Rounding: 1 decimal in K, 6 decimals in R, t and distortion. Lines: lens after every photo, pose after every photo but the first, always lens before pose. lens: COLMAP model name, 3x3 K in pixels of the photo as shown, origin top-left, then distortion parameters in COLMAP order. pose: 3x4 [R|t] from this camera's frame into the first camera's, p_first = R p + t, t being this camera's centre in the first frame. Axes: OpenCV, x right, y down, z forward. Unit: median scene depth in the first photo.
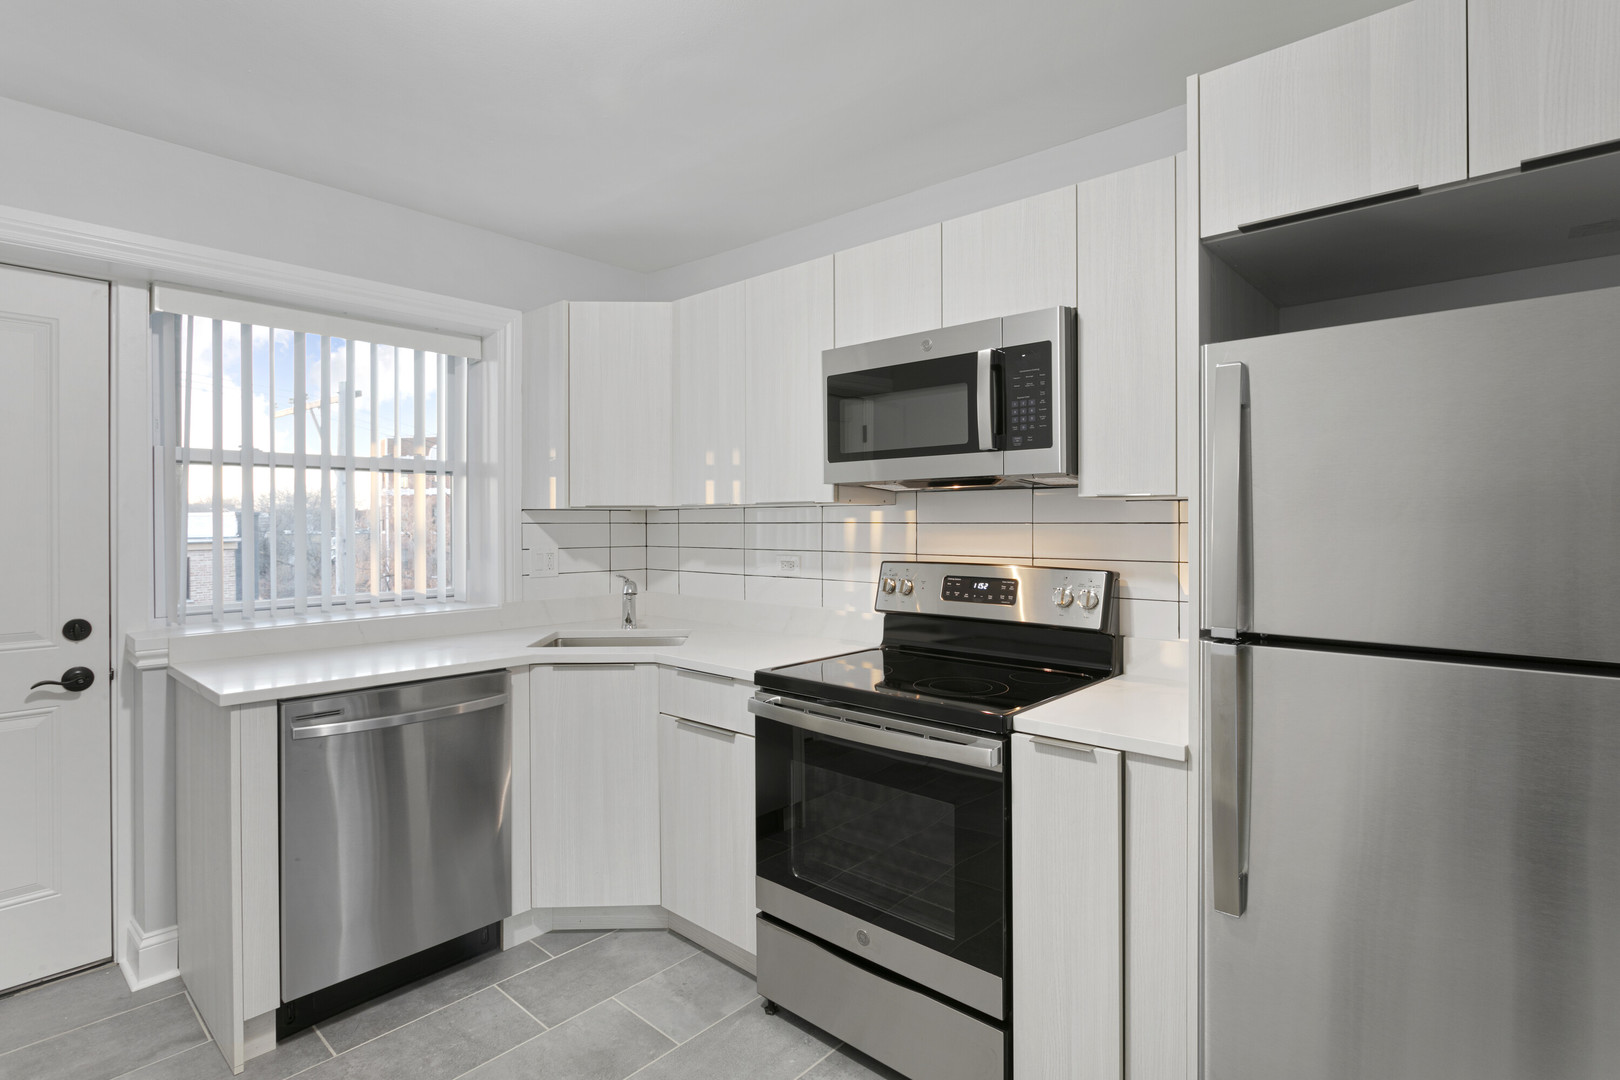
lens RADIAL K [[843.6, 0, 813.7], [0, 843.6, 525.4], [0, 0, 1]] dist [-0.002066, 0.000134]
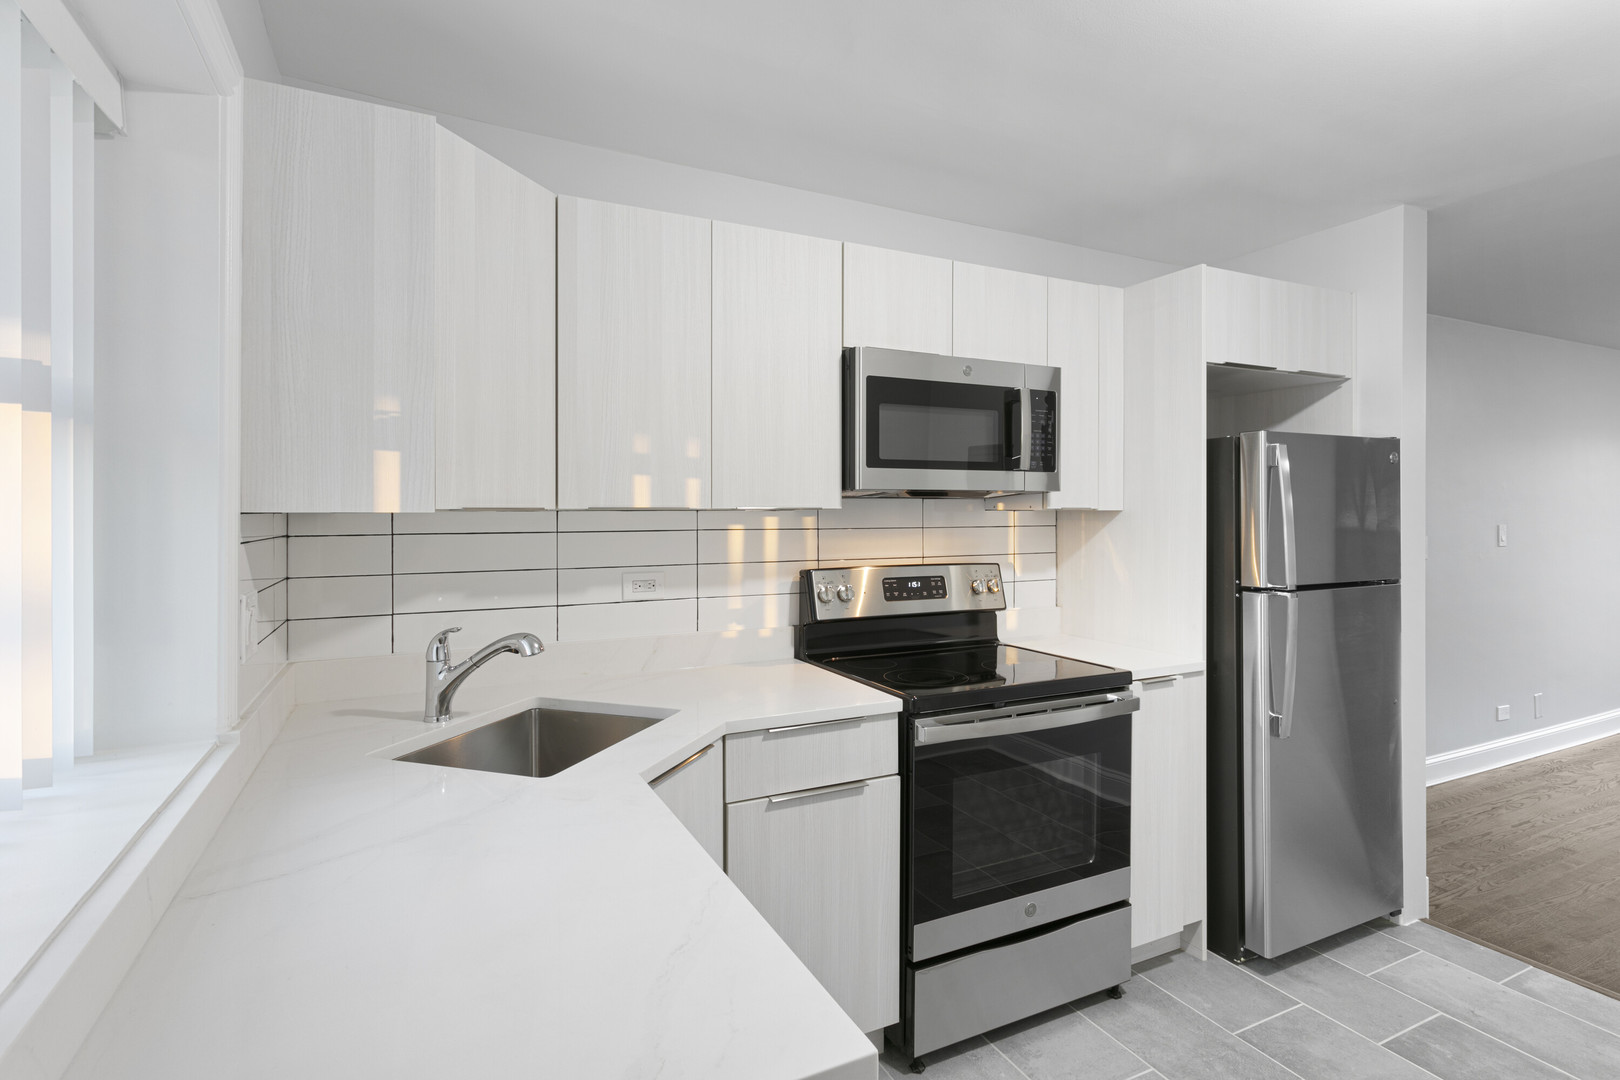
lens RADIAL K [[810.0, 0, 811.7], [0, 810.0, 508.3], [0, 0, 1]] dist [0.000475, 0.000199]
pose [[0.346107, 0.005824, 0.938177, -0.840382], [0.006986, 0.999937, -0.008785, -0.020729], [-0.938169, 0.009595, 0.346044, 0.732606]]
